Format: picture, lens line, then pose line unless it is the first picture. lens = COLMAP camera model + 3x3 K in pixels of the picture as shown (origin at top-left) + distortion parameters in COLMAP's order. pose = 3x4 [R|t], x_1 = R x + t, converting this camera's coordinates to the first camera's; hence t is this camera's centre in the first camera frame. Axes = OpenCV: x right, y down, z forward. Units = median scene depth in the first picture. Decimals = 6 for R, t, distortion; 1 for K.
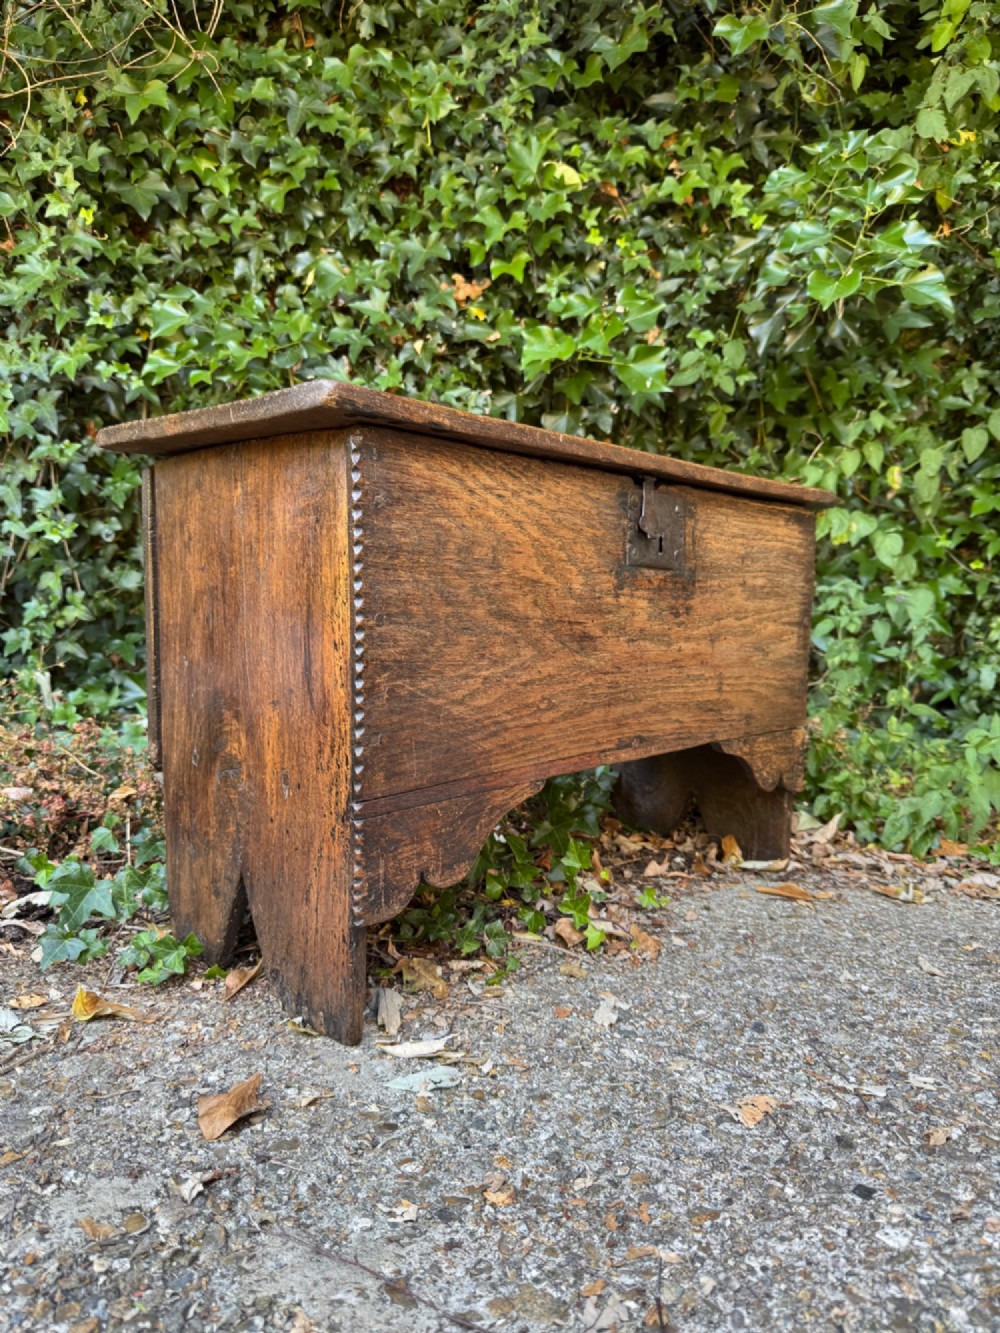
lens RADIAL K [[952.8, 0, 496.8], [0, 952.8, 671.3], [0, 0, 1]] dist [-0.008660, -0.006851]
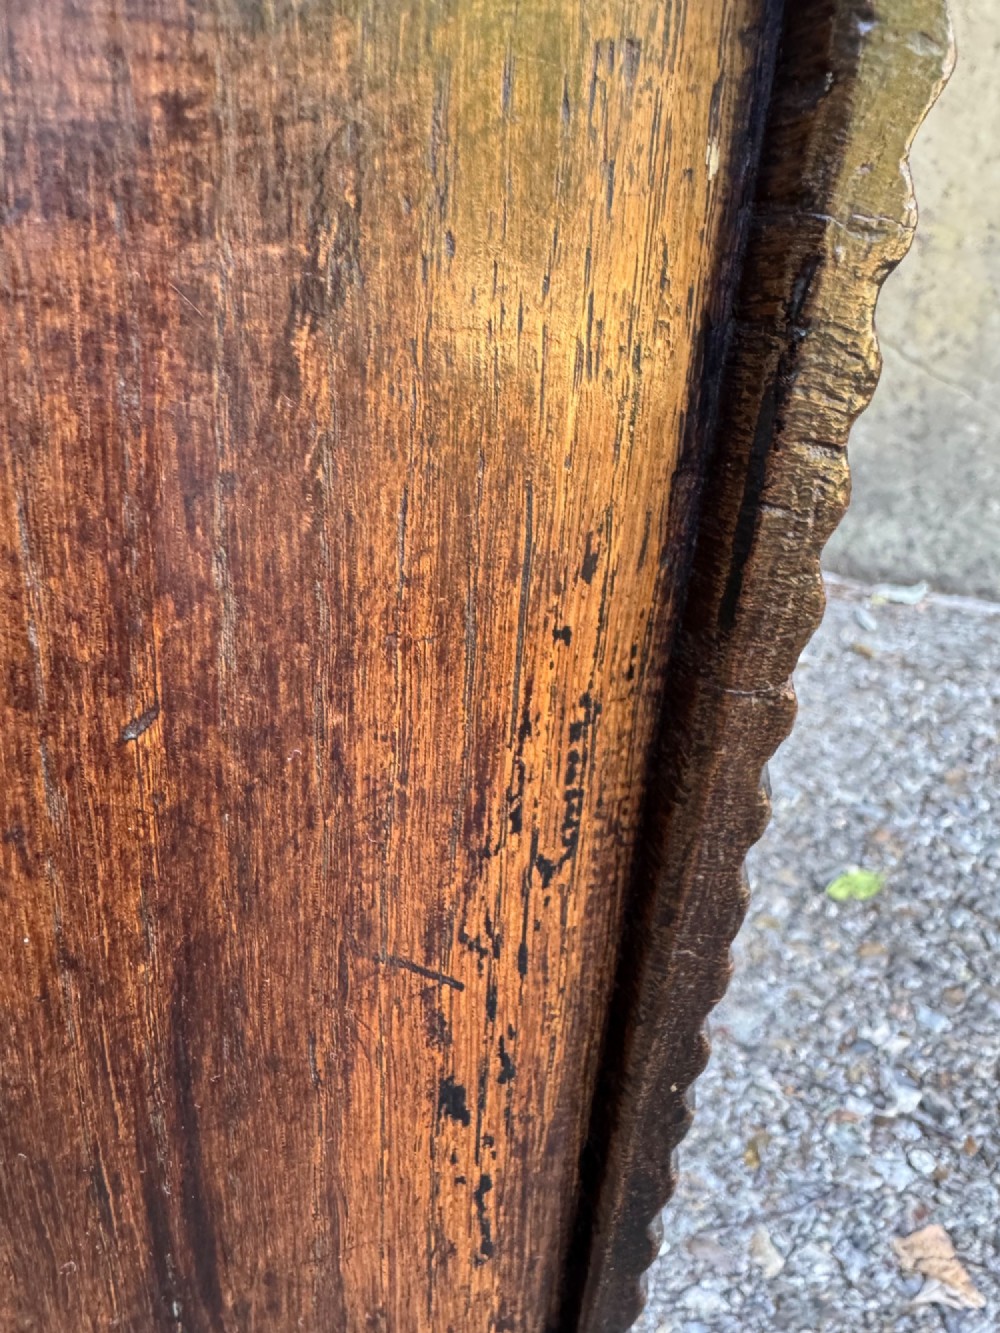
lens RADIAL K [[952.9, 0, 502.4], [0, 952.9, 596.0], [0, 0, 1]] dist [0.000390, -0.000178]
pose [[0.493467, -0.253872, 0.831889, -0.116066], [-0.028607, 0.951198, 0.307252, -0.066161], [-0.869294, -0.175416, 0.462122, 0.378974]]
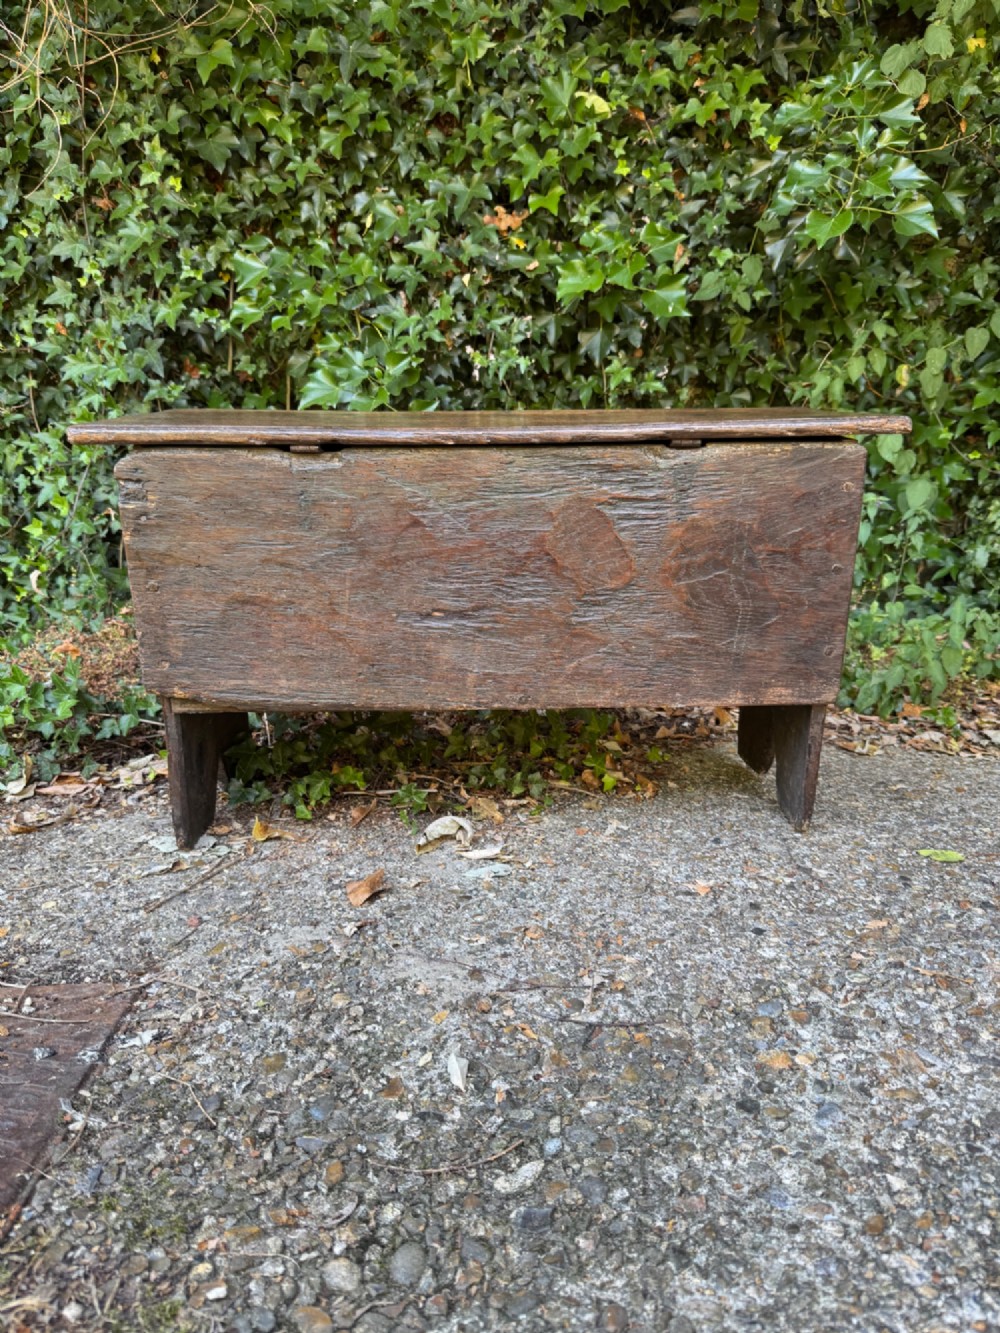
lens RADIAL K [[950.6, 0, 497.7], [0, 950.6, 668.9], [0, 0, 1]] dist [-0.007662, -0.005850]
pose [[0.997724, -0.021157, -0.064023, 0.017271], [0.030139, 0.989298, 0.142762, -0.044473], [0.060317, -0.144367, 0.987684, -0.178940]]
